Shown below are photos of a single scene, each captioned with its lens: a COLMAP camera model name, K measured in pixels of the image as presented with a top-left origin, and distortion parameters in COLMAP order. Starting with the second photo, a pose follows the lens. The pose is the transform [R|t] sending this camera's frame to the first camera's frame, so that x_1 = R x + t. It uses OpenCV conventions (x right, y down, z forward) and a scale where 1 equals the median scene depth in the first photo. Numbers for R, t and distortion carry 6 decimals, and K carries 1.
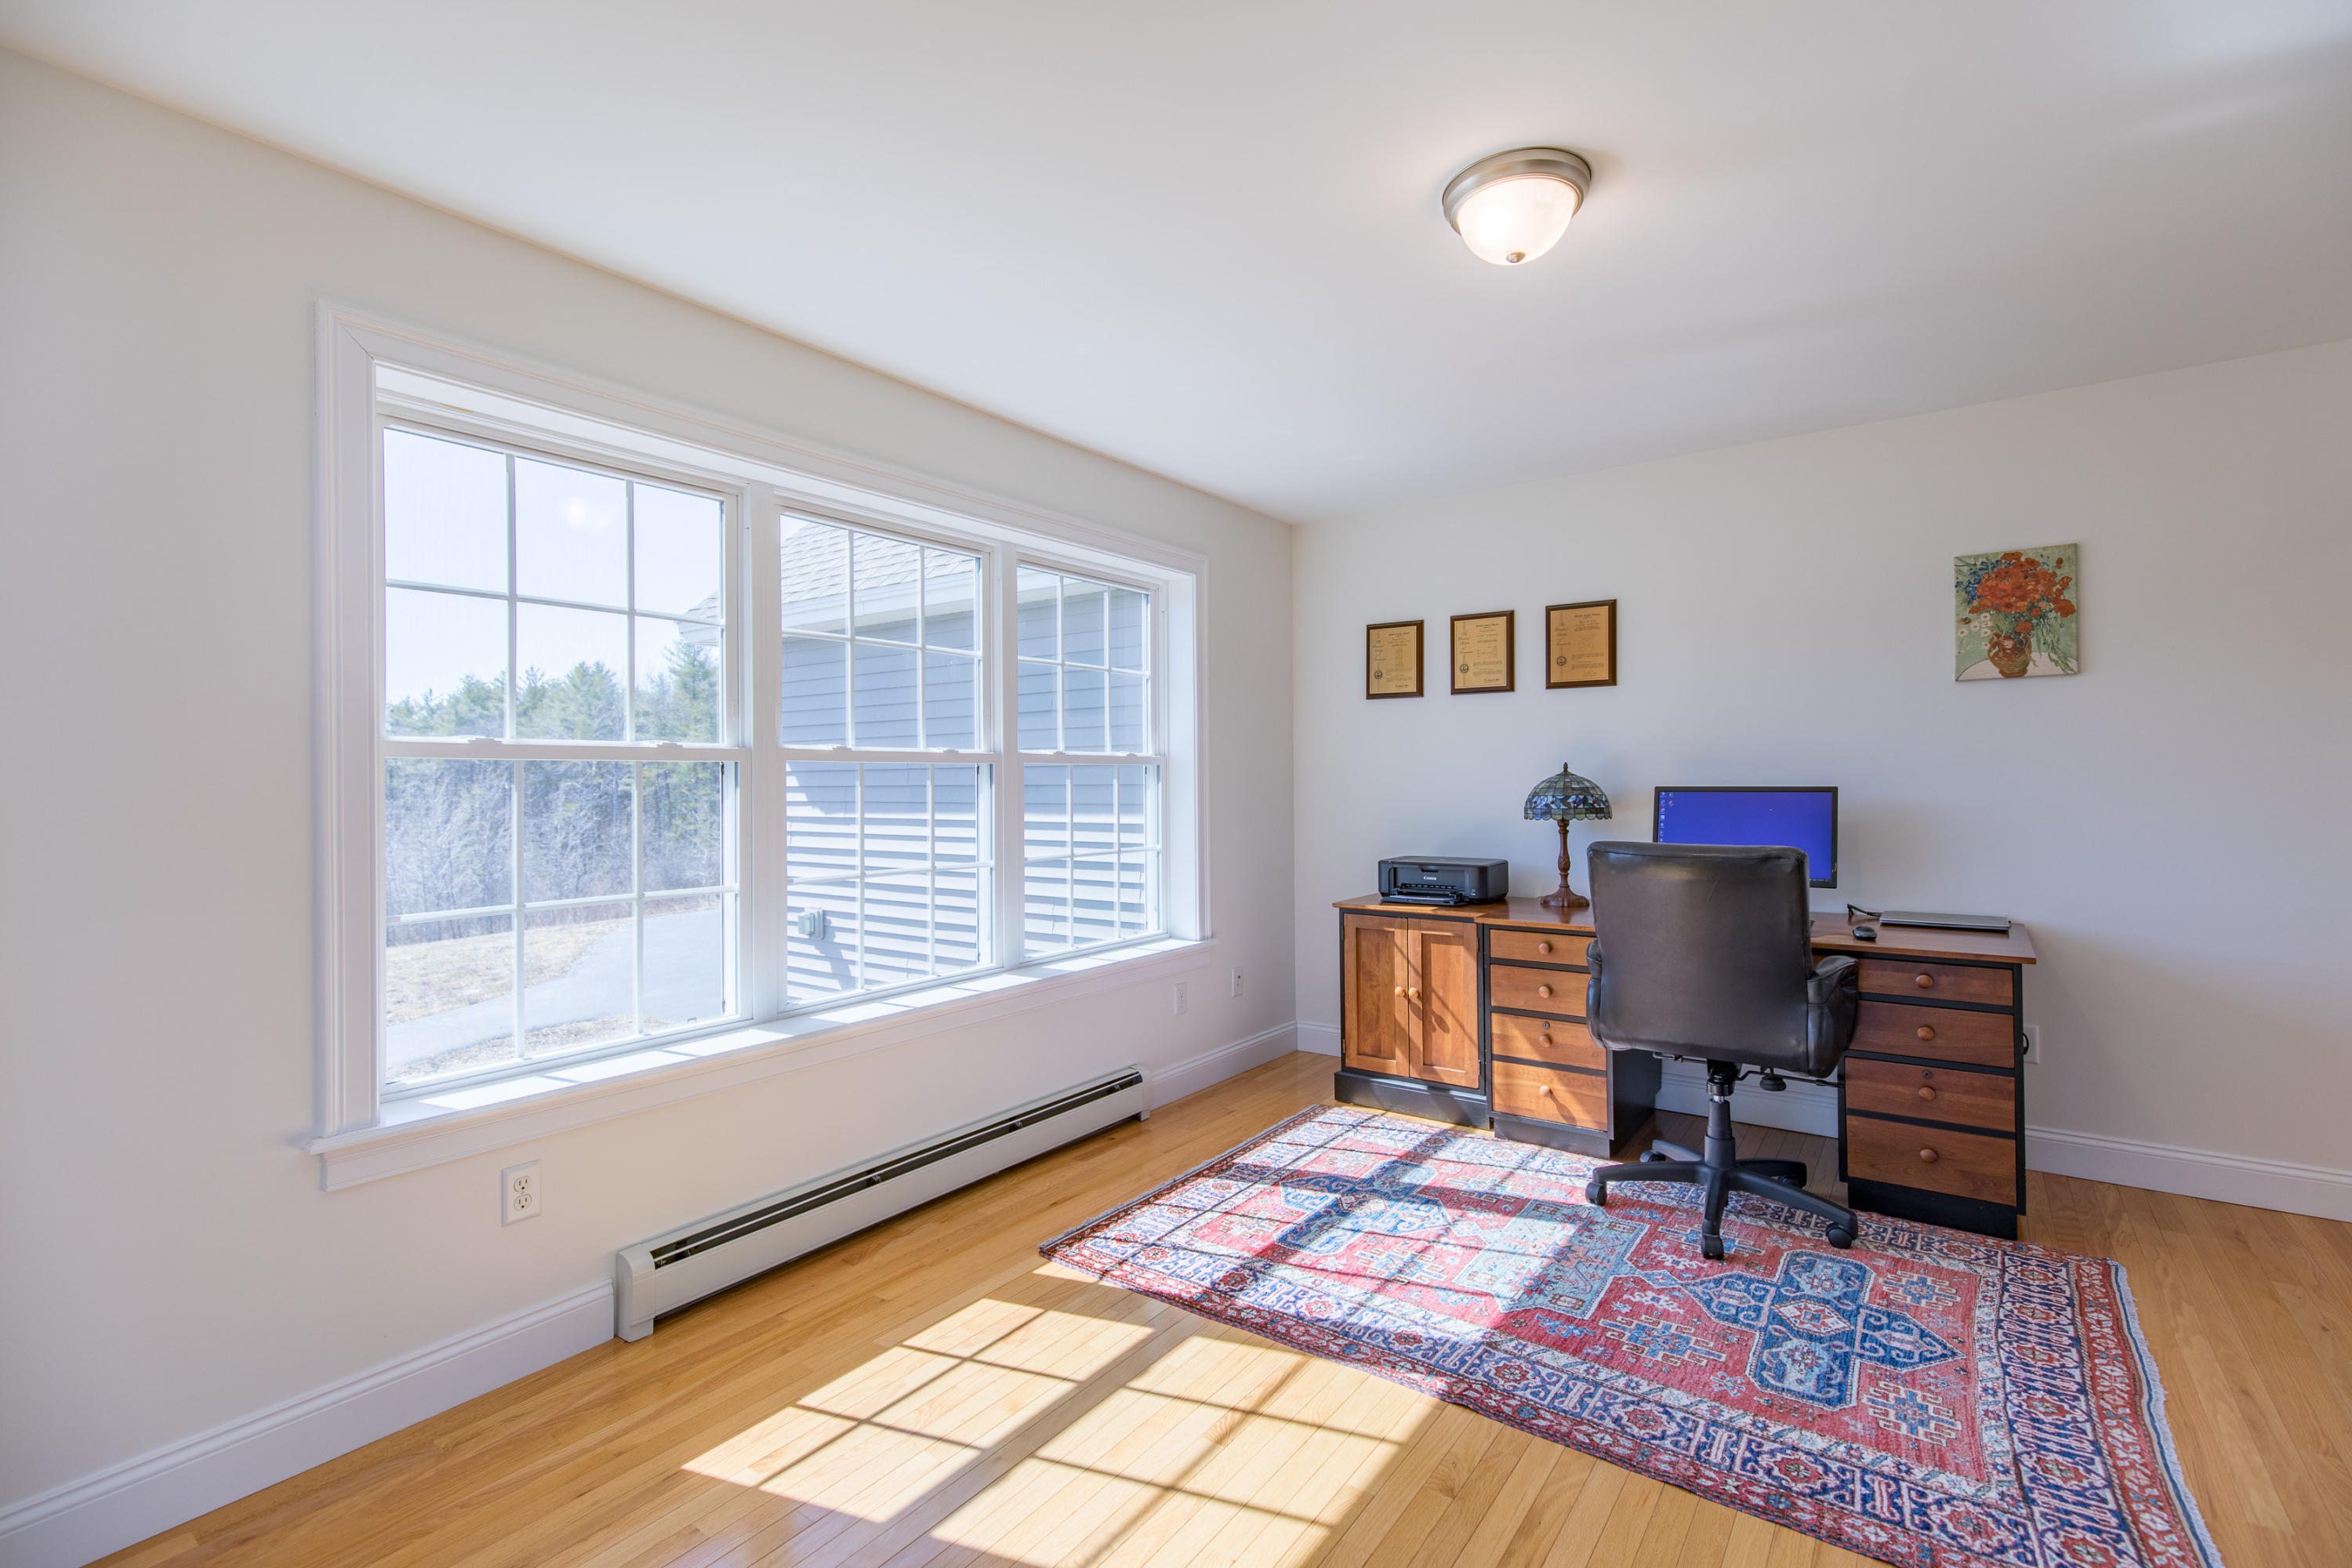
lens RADIAL K [[1061.2, 0, 1192.4], [0, 1061.2, 770.5], [0, 0, 1]] dist [0.016083, 0.000508]
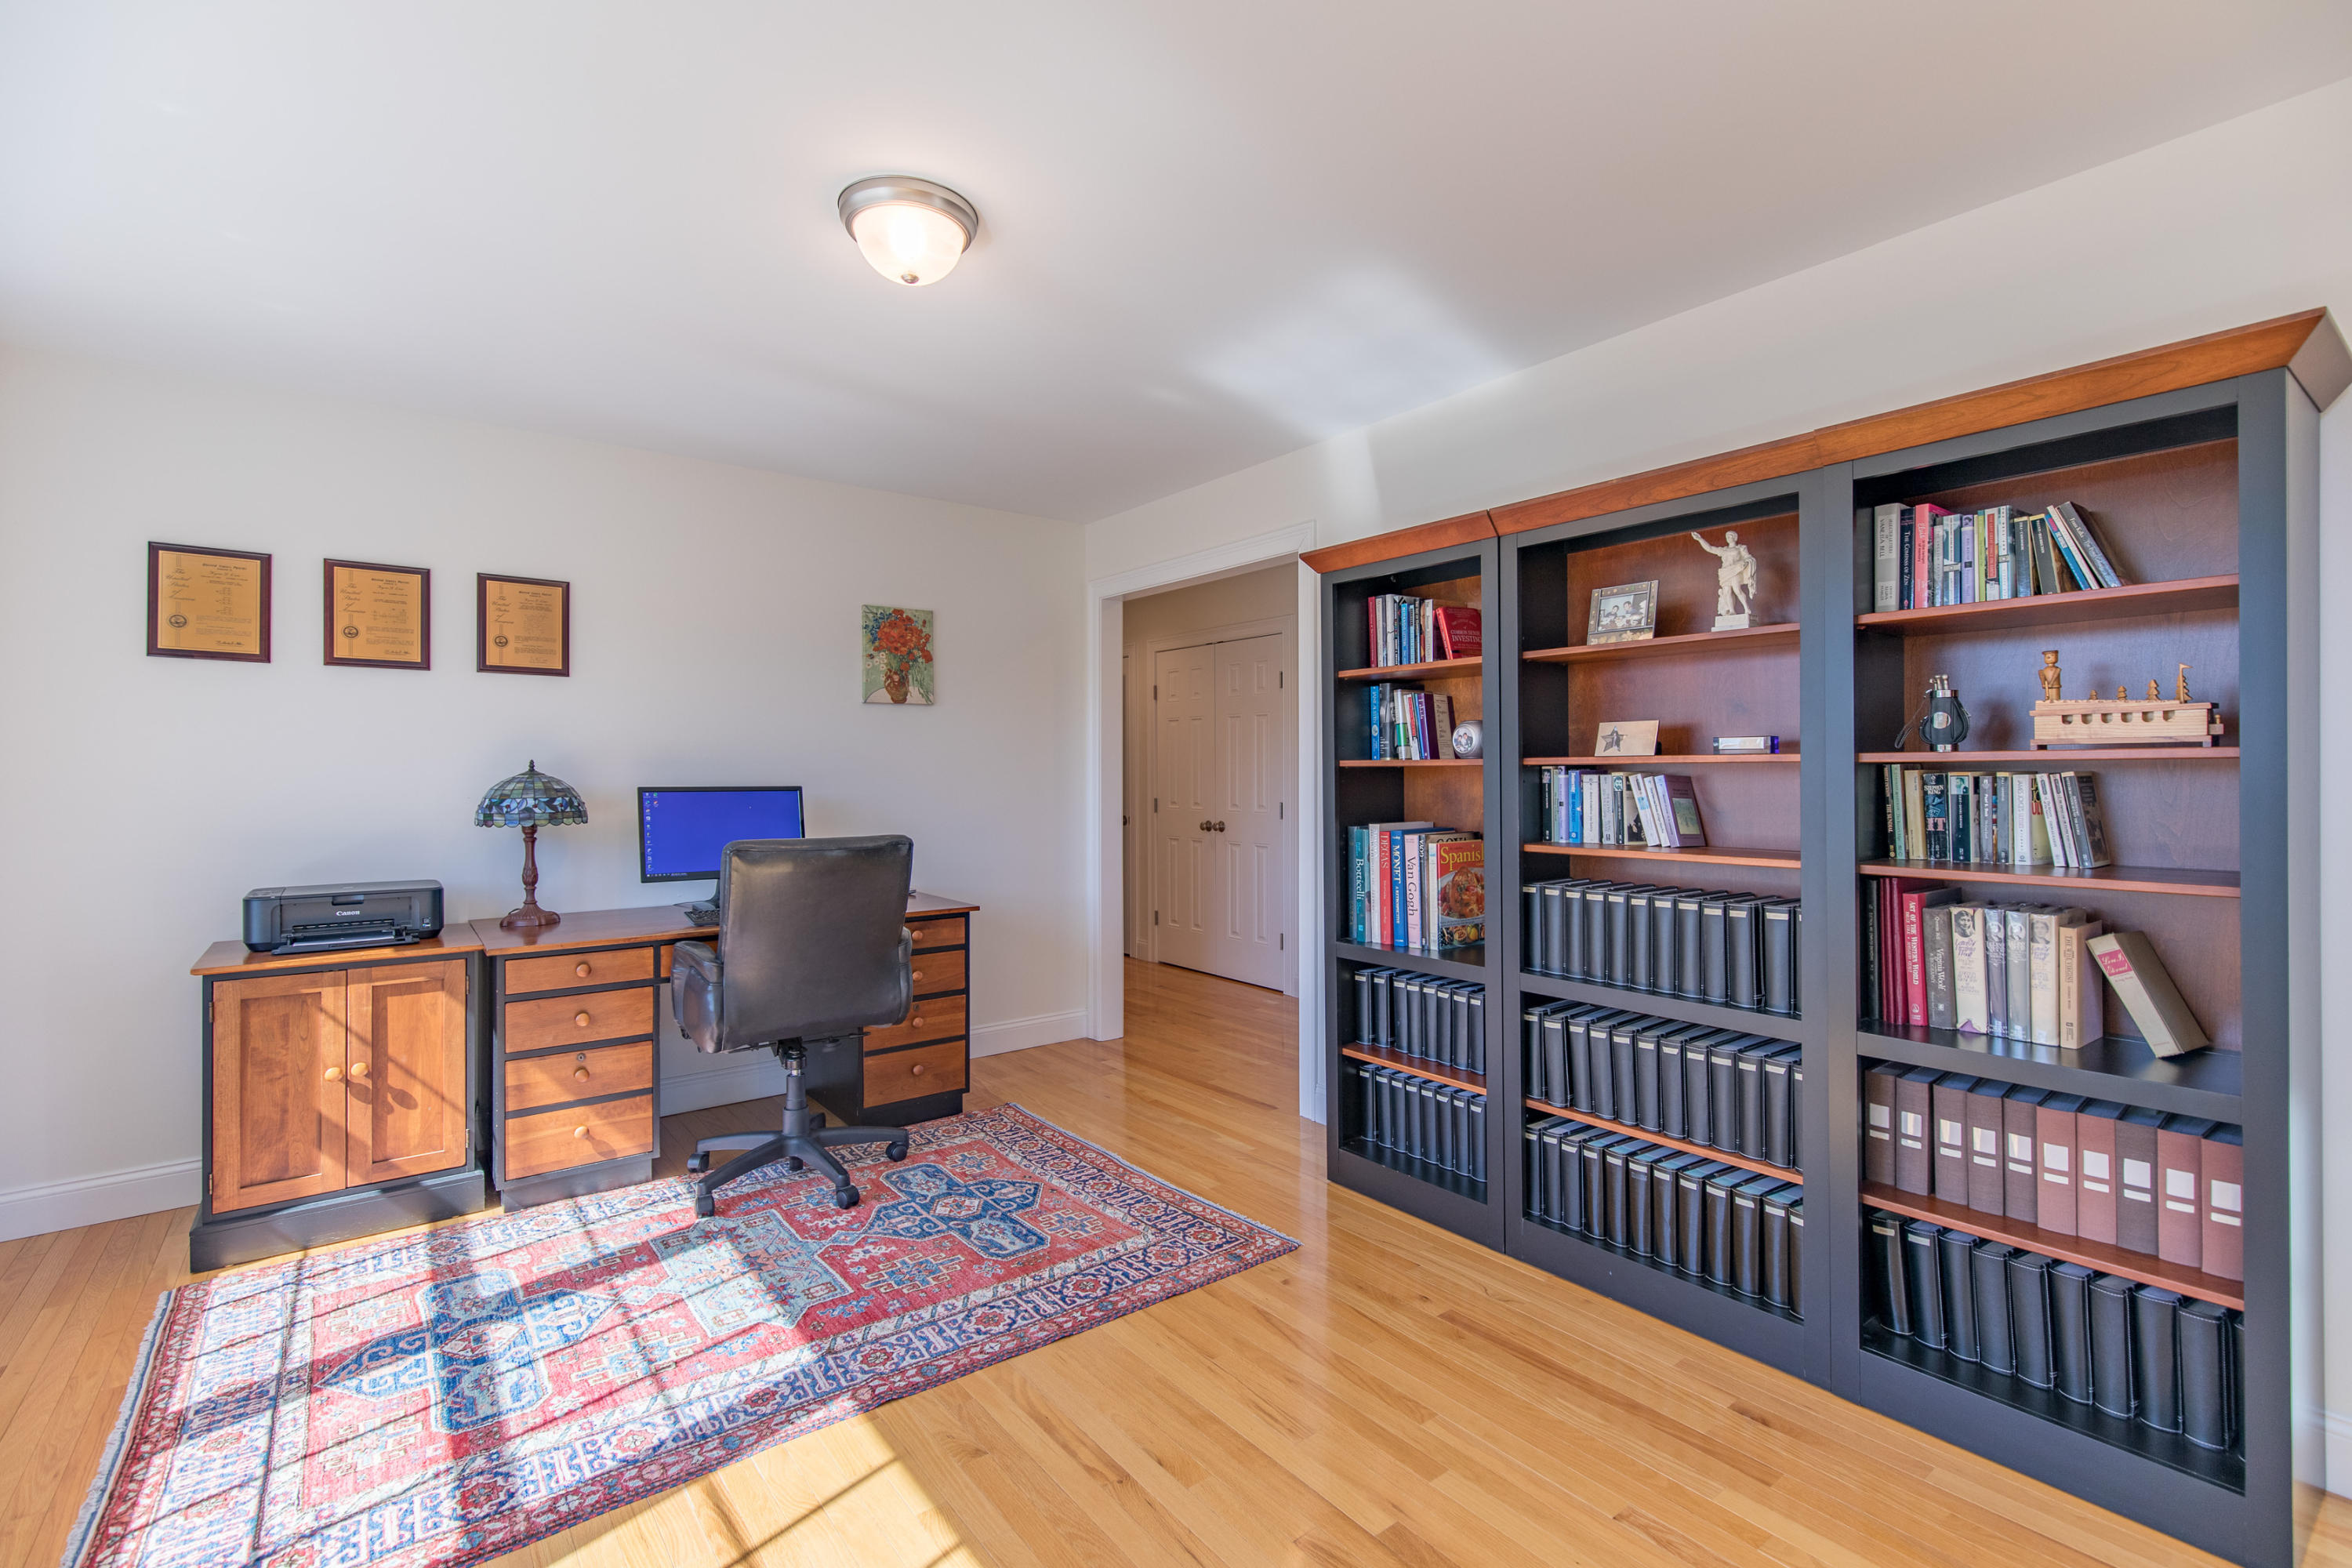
lens RADIAL K [[1061.2, 0, 1190.6], [0, 1061.2, 780.2], [0, 0, 1]] dist [0.016083, 0.000508]
pose [[0.285979, 0.002171, 0.958233, -0.412124], [-0.008166, 0.999967, 0.000172, 0.005125], [-0.958201, -0.007874, 0.285987, 0.291260]]
